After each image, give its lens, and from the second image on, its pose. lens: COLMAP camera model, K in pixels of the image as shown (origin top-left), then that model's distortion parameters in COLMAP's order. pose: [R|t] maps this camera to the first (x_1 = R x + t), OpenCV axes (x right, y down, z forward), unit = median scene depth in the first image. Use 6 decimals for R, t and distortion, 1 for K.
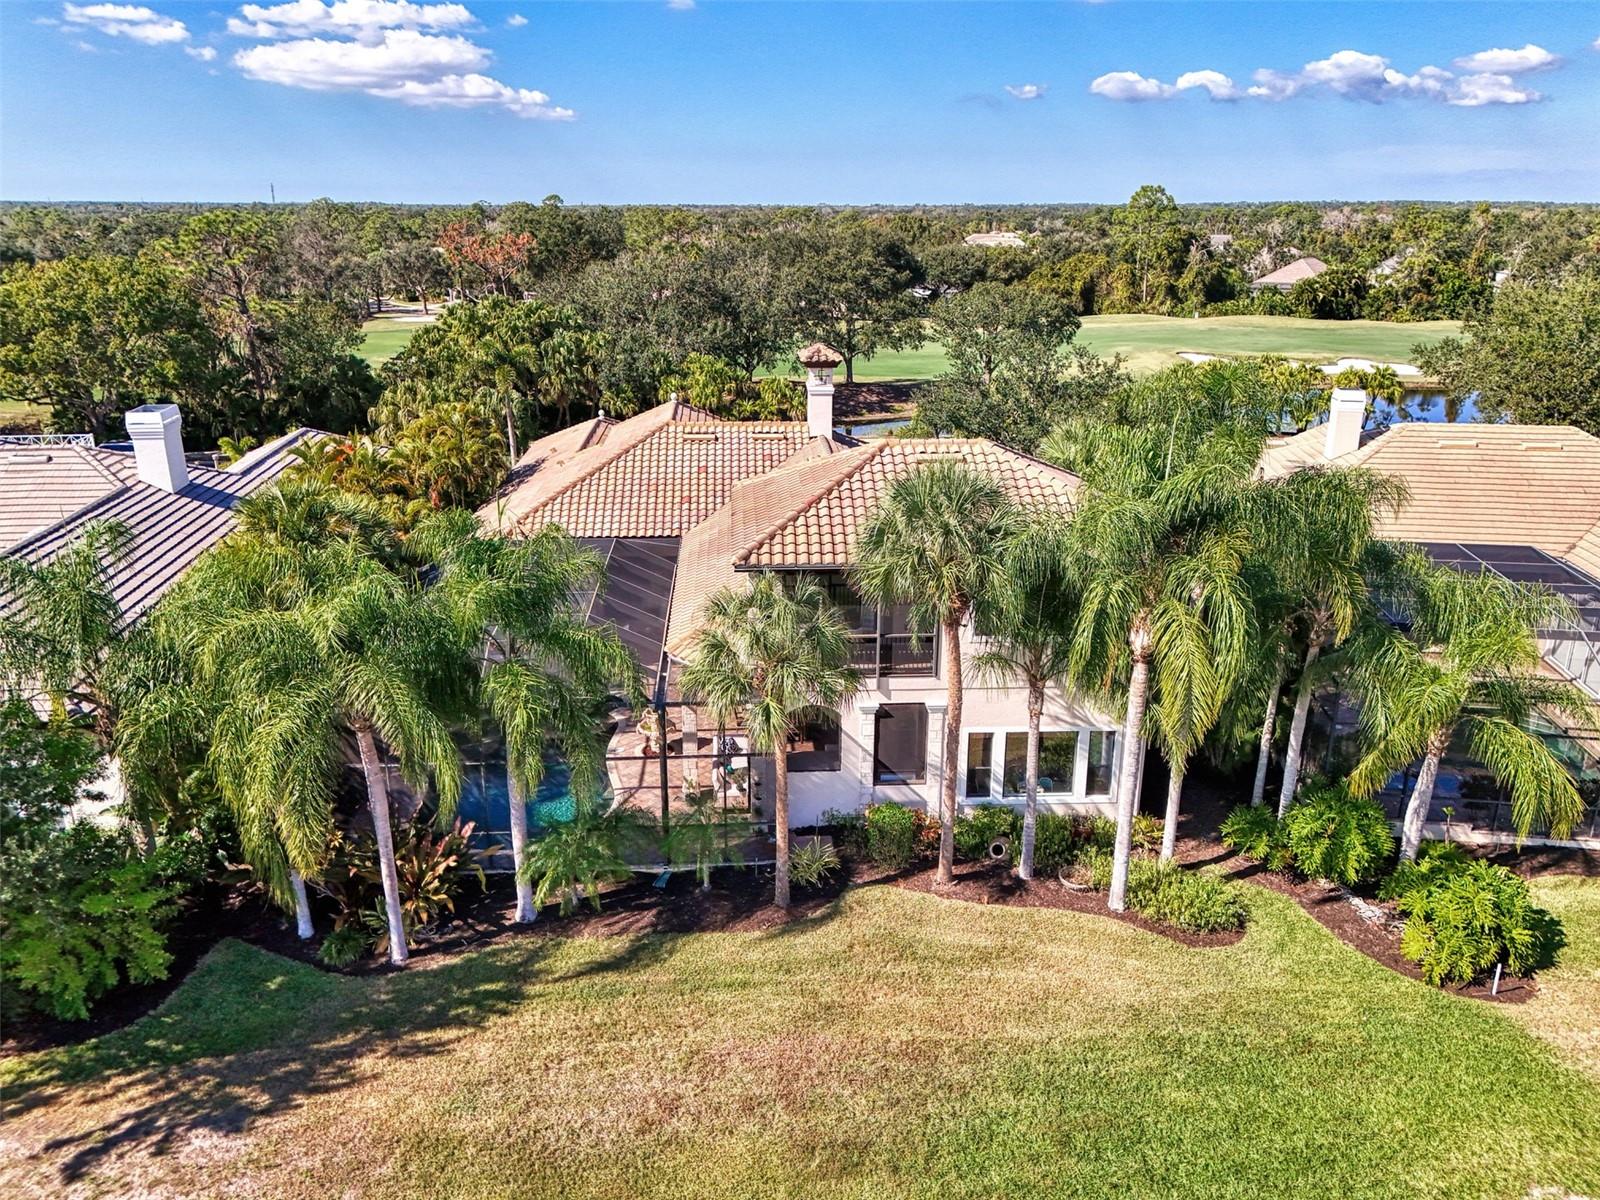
lens RADIAL K [[1179.9, 0, 800.0], [0, 1179.9, 600.0], [0, 0, 1]] dist [0.032638, -0.006093]
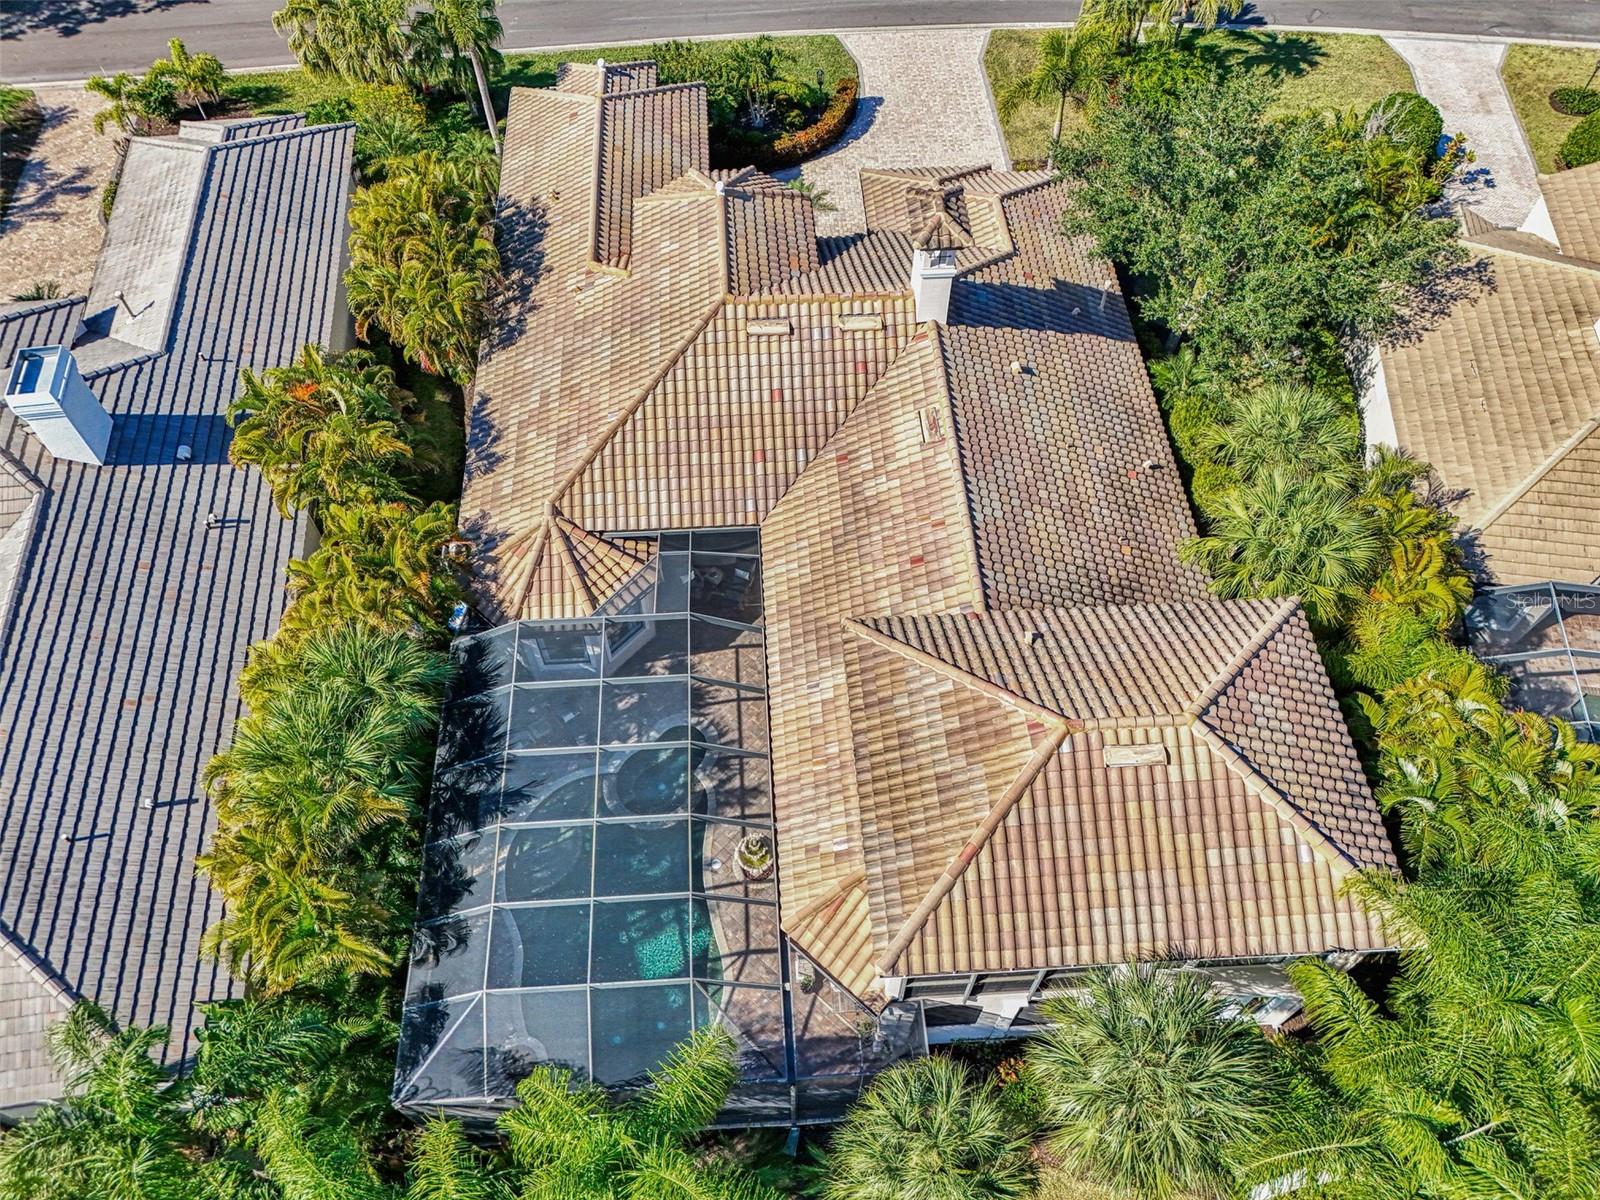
lens RADIAL K [[1179.9, 0, 800.0], [0, 1179.9, 600.0], [0, 0, 1]] dist [0.032638, -0.006093]
pose [[0.999975, -0.006563, 0.002797, -0.069717], [0.003361, 0.779224, 0.626736, -0.478992], [-0.006293, -0.626711, 0.779226, 0.319043]]
